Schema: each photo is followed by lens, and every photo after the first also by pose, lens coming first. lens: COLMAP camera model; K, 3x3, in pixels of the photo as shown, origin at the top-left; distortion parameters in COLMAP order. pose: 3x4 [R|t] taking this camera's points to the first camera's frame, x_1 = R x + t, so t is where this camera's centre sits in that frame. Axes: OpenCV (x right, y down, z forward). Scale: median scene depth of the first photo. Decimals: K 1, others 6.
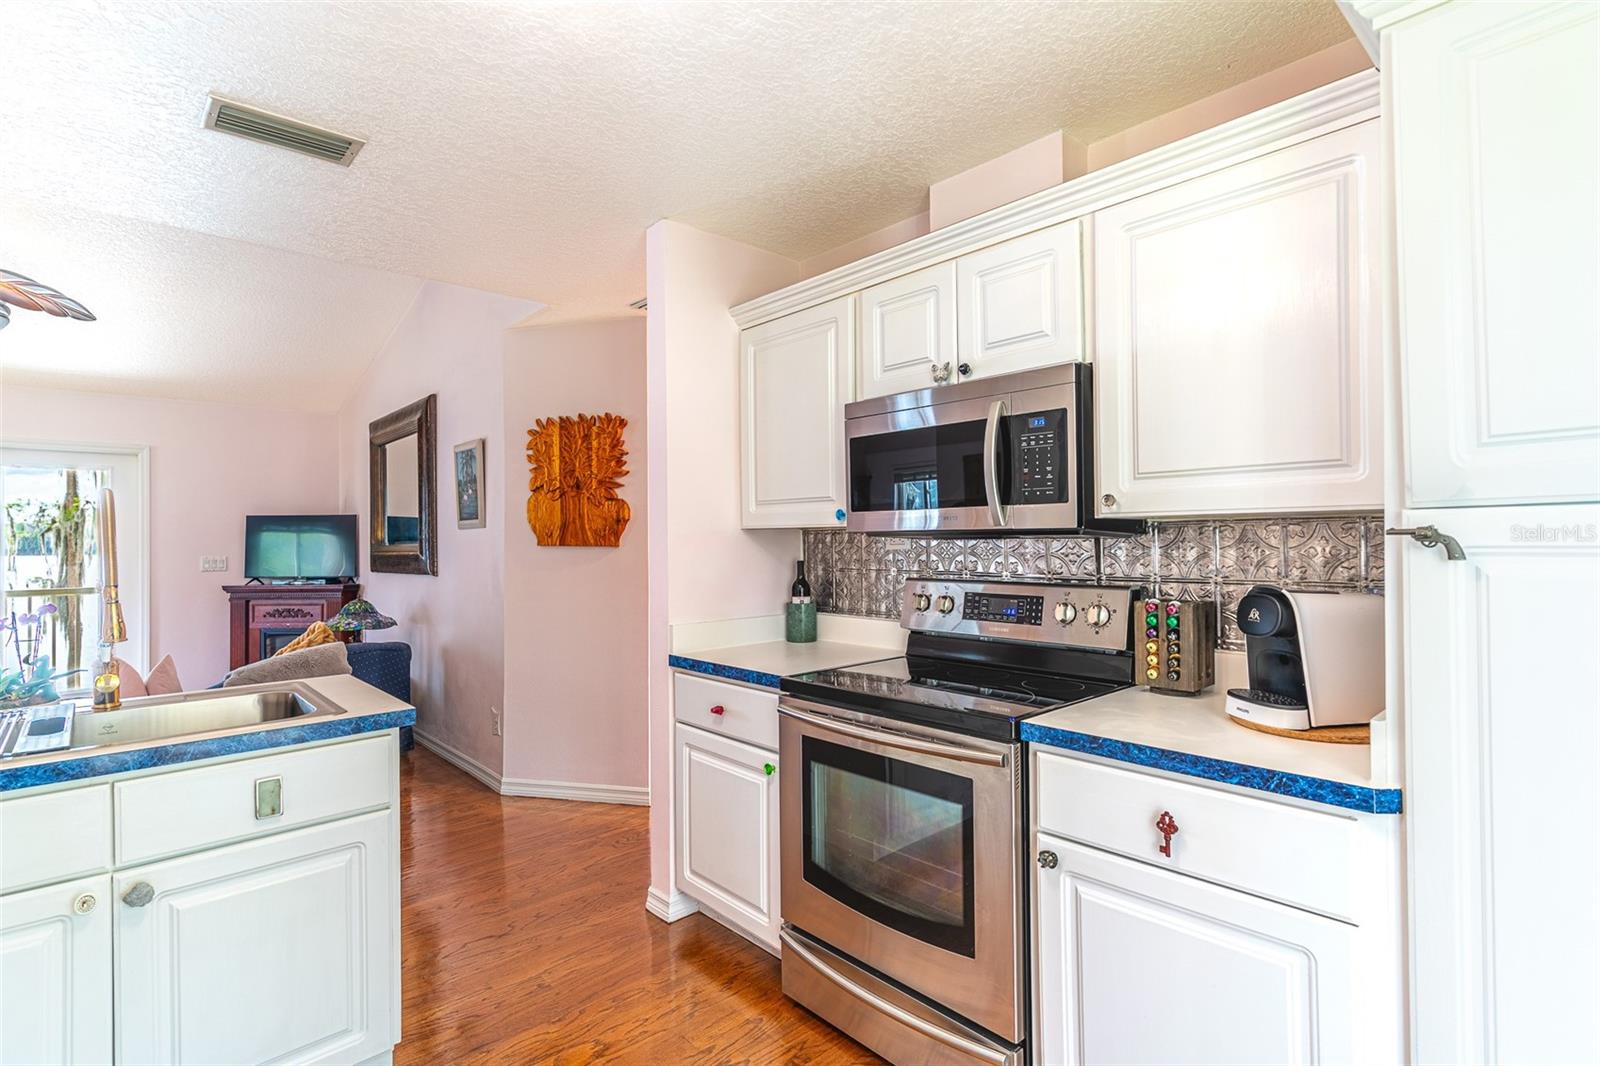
lens RADIAL K [[774.8, 0, 790.5], [0, 774.8, 537.4], [0, 0, 1]] dist [0.005654, 0.001198]
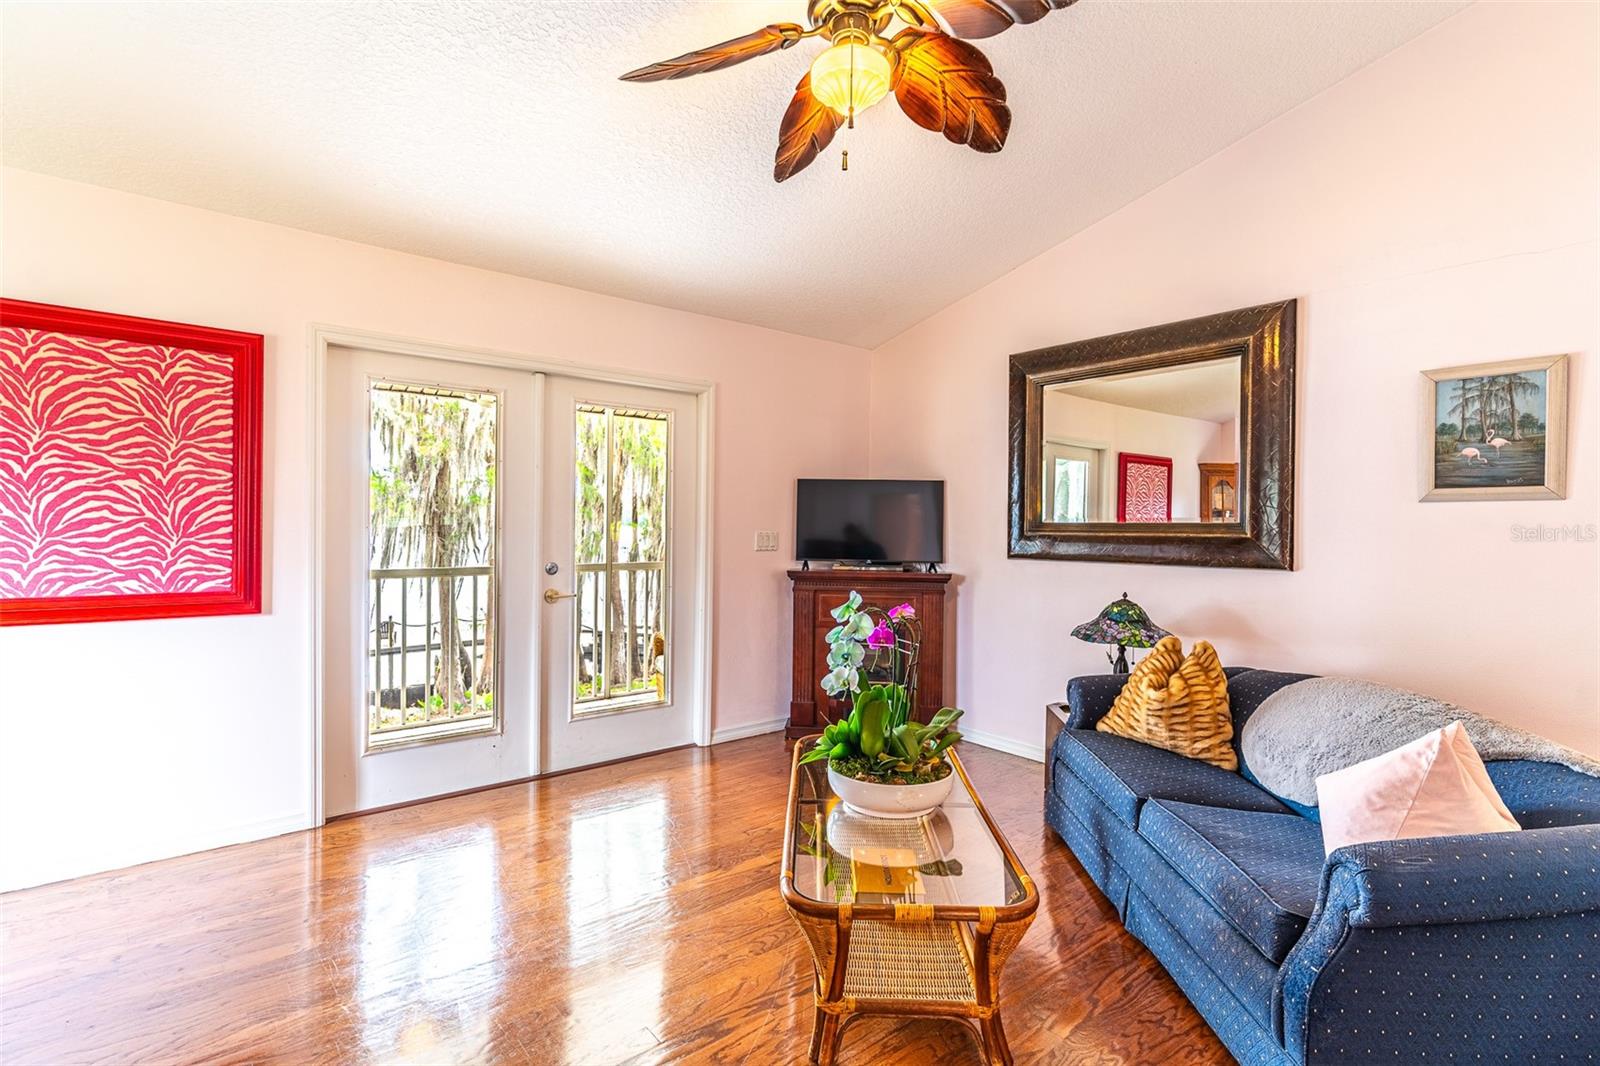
lens RADIAL K [[774.8, 0, 797.9], [0, 774.8, 529.1], [0, 0, 1]] dist [0.005654, 0.001198]
pose [[0.999273, 0.025495, -0.028349, -0.725965], [-0.025283, 0.999650, 0.007838, 0.015754], [0.028539, -0.007116, 0.999567, 0.257228]]
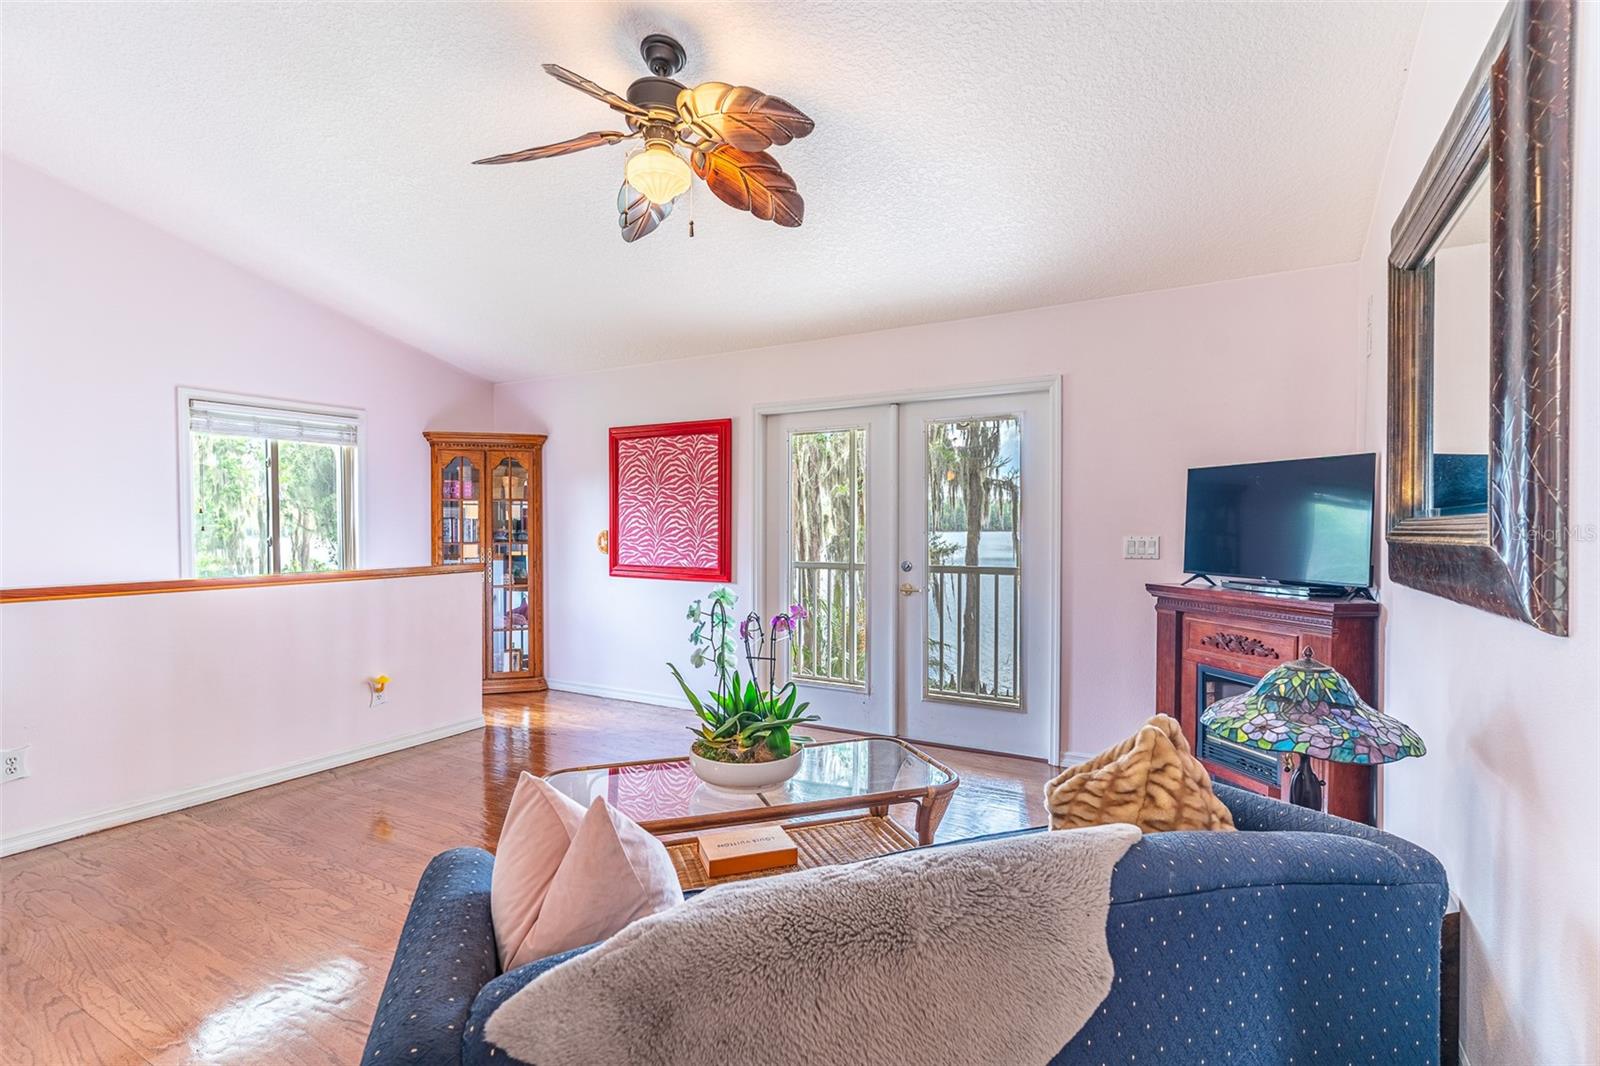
lens RADIAL K [[774.8, 0, 803.1], [0, 774.8, 523.2], [0, 0, 1]] dist [0.005654, 0.001198]
pose [[0.318884, 0.011710, -0.947721, -0.240487], [-0.003142, 0.999931, 0.011298, 0.007747], [0.947788, -0.000625, 0.318899, 0.565107]]
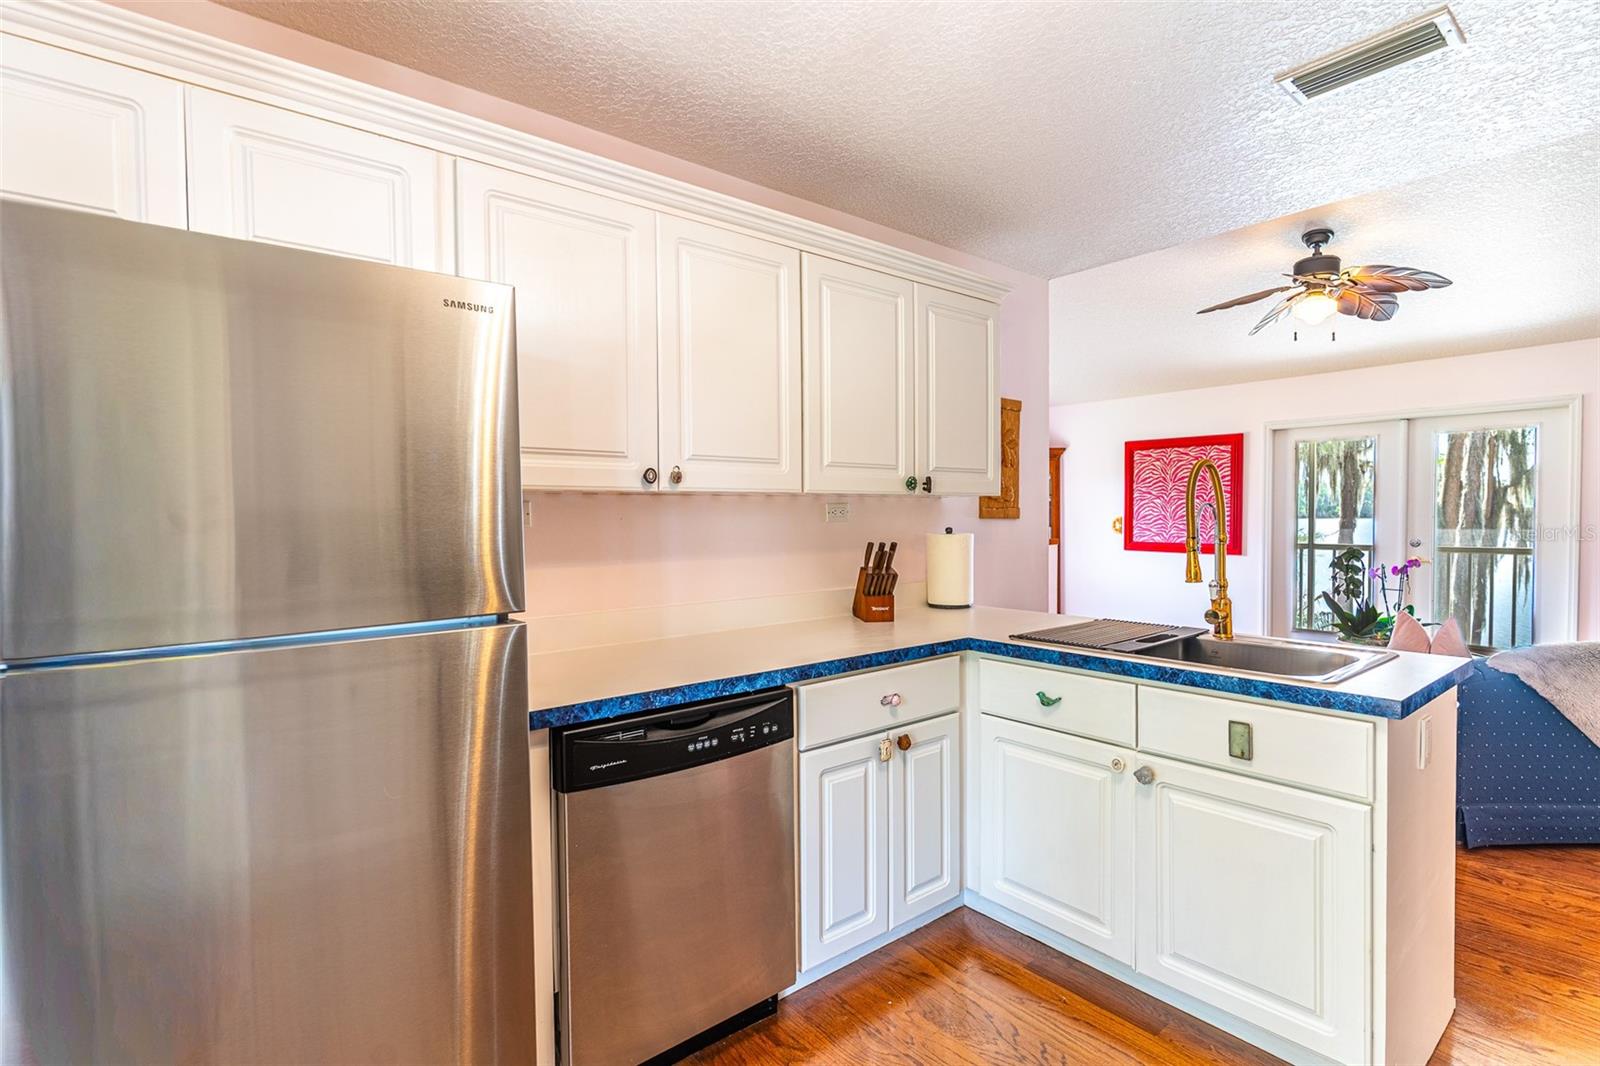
lens RADIAL K [[774.8, 0, 791.4], [0, 774.8, 528.7], [0, 0, 1]] dist [0.005654, 0.001198]
pose [[-0.037734, 0.033192, -0.998736, 0.117626], [0.006995, 0.999432, 0.032951, 0.001195], [0.999263, -0.005743, -0.037945, 0.121284]]
